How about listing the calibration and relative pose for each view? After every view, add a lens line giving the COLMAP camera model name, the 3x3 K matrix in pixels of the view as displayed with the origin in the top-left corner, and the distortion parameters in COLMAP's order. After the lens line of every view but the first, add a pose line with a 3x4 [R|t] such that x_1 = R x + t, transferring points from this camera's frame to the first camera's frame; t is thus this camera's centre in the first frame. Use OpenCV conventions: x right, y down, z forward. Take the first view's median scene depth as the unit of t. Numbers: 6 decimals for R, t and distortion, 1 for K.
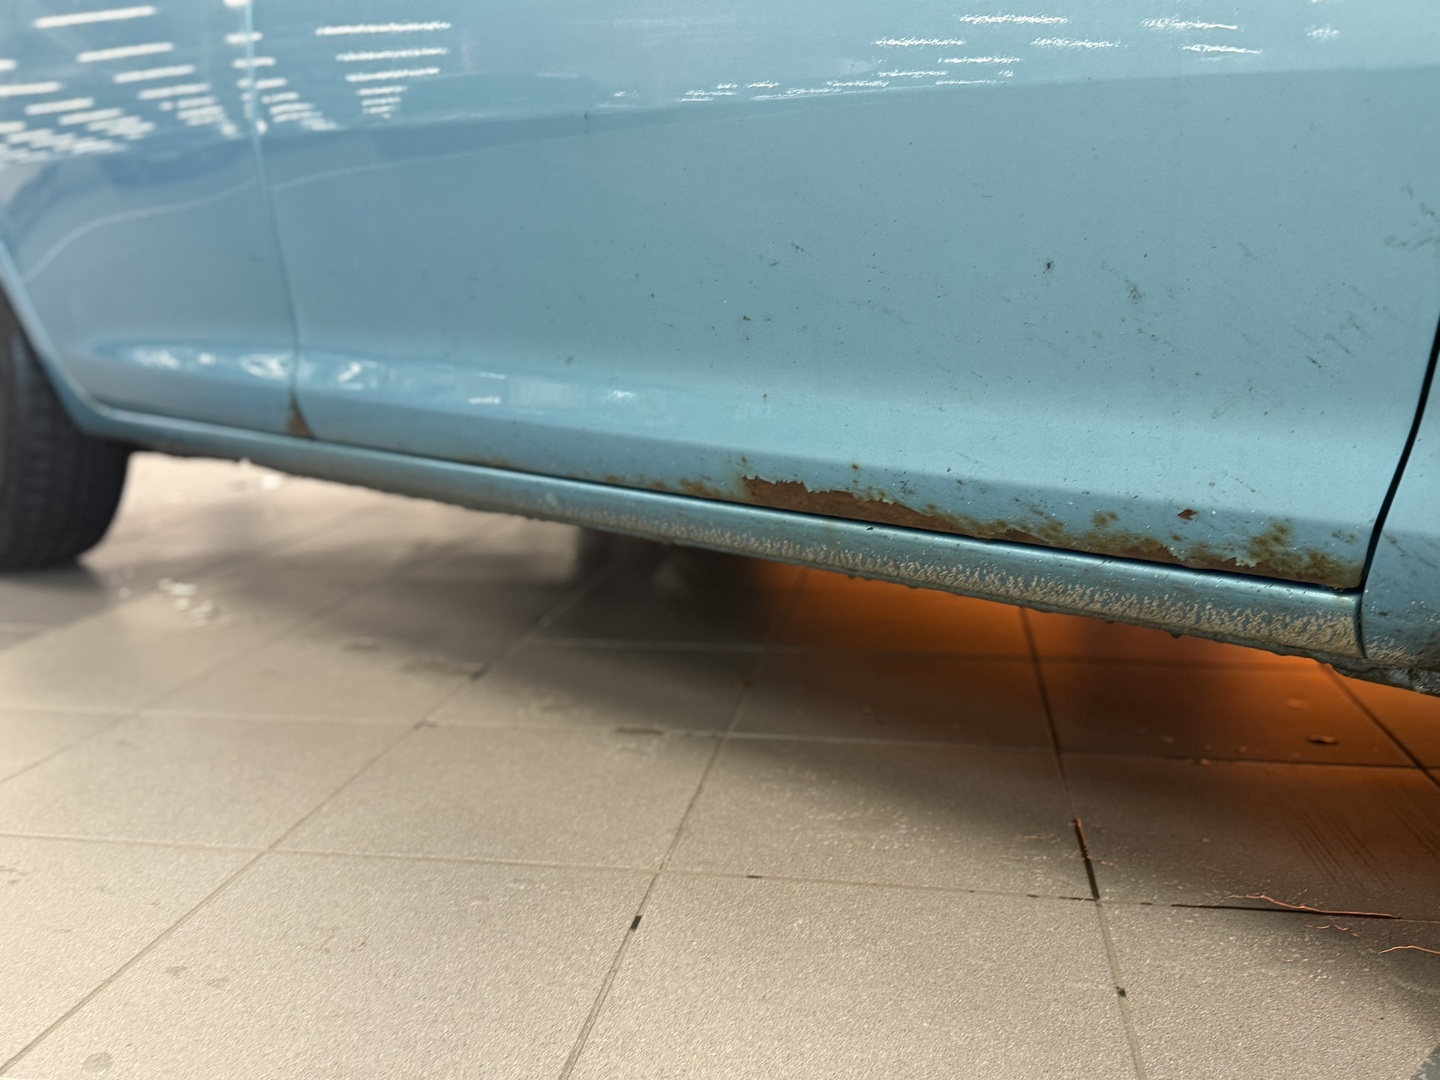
lens RADIAL K [[1301.0, 0, 718.5], [0, 1301.0, 539.9], [0, 0, 1]] dist [0.003262, 0.000612]
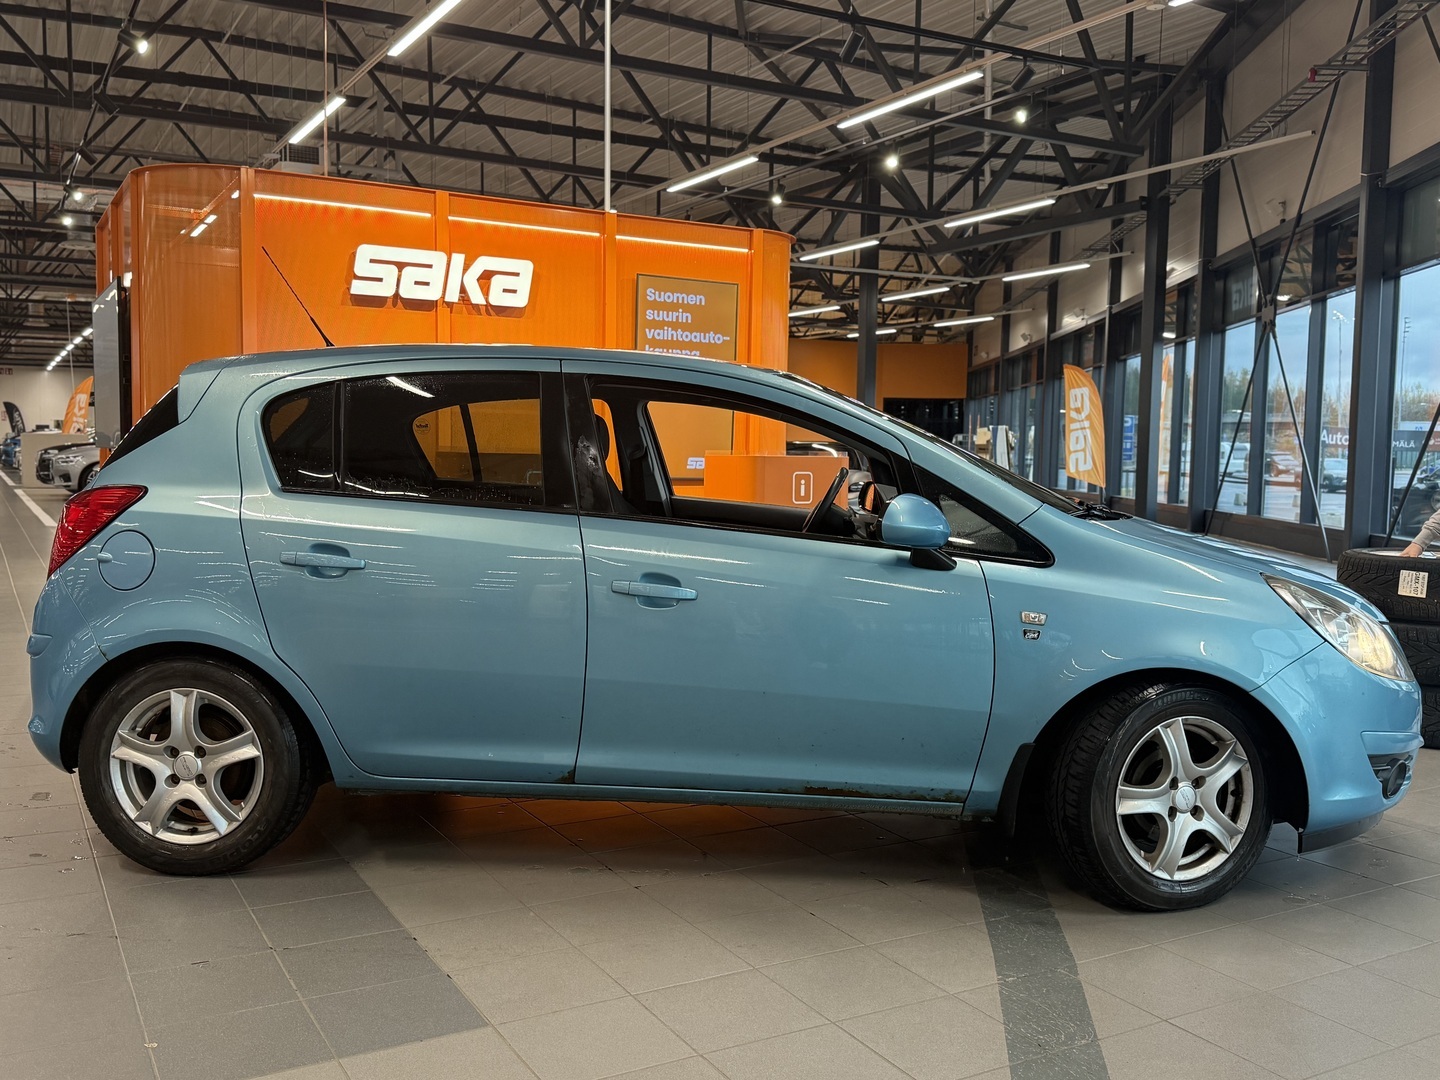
lens RADIAL K [[1301.0, 0, 719.6], [0, 1301.0, 541.1], [0, 0, 1]] dist [0.003262, 0.000612]
pose [[0.767352, 0.003146, 0.641218, -3.007032], [0.077503, 0.992202, -0.097617, -0.471468], [-0.636525, 0.124603, 0.761124, -2.061972]]
